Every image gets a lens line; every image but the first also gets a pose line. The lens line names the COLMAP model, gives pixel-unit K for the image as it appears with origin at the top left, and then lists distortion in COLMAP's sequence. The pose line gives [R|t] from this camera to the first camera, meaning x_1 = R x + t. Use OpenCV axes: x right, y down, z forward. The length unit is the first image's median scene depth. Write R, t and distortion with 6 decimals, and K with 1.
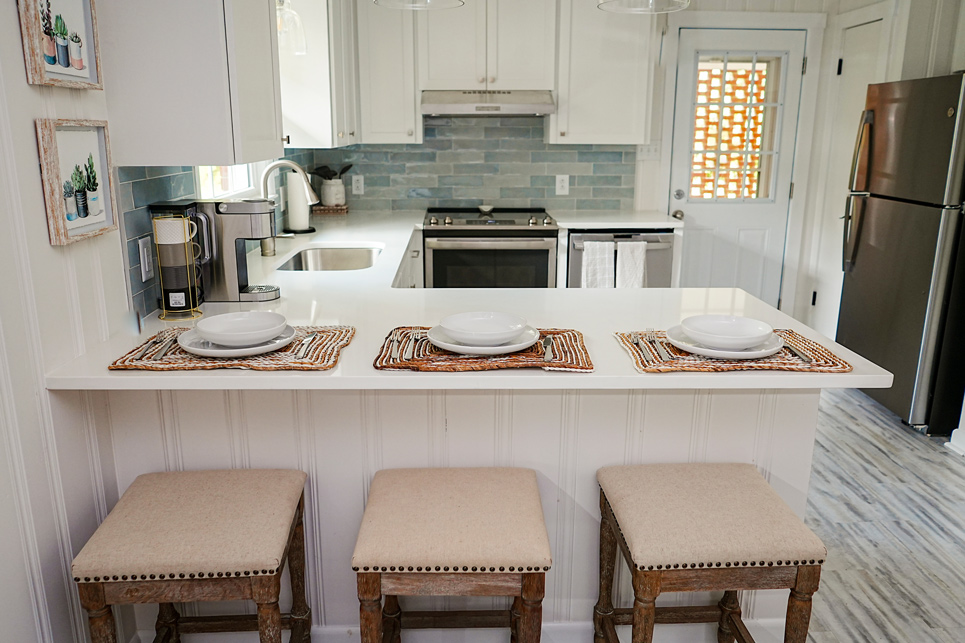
lens RADIAL K [[757.6, 0, 482.5], [0, 757.6, 321.5], [0, 0, 1]] dist [-0.021939, 0.009607]
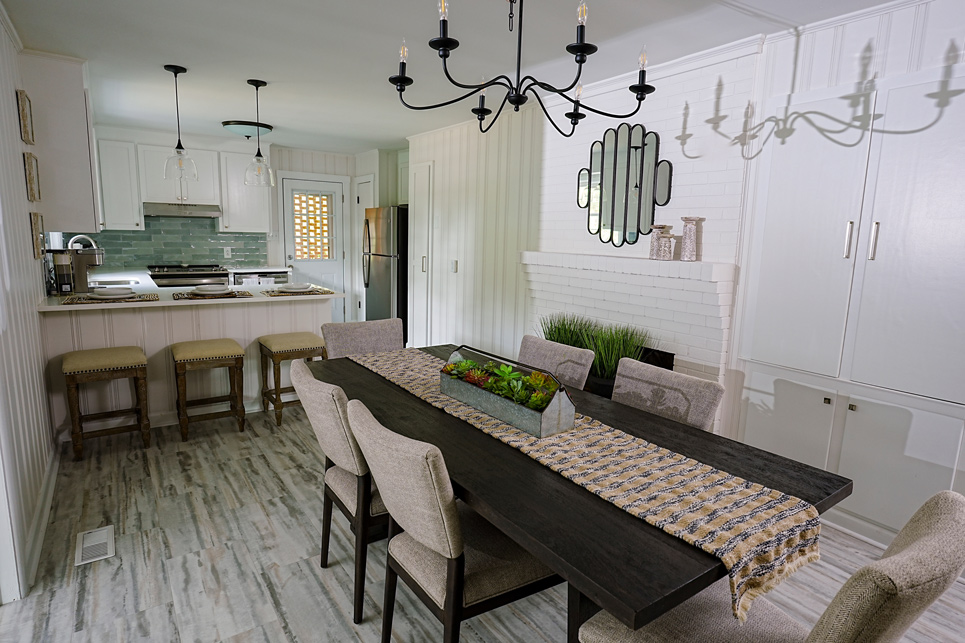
lens RADIAL K [[530.1, 0, 484.0], [0, 530.1, 319.3], [0, 0, 1]] dist [-0.022944, 0.003642]
pose [[0.840262, -0.068994, 0.537773, -0.093748], [0.113424, 0.992292, -0.049917, 0.151069], [-0.530184, 0.102939, 0.841611, -0.545222]]
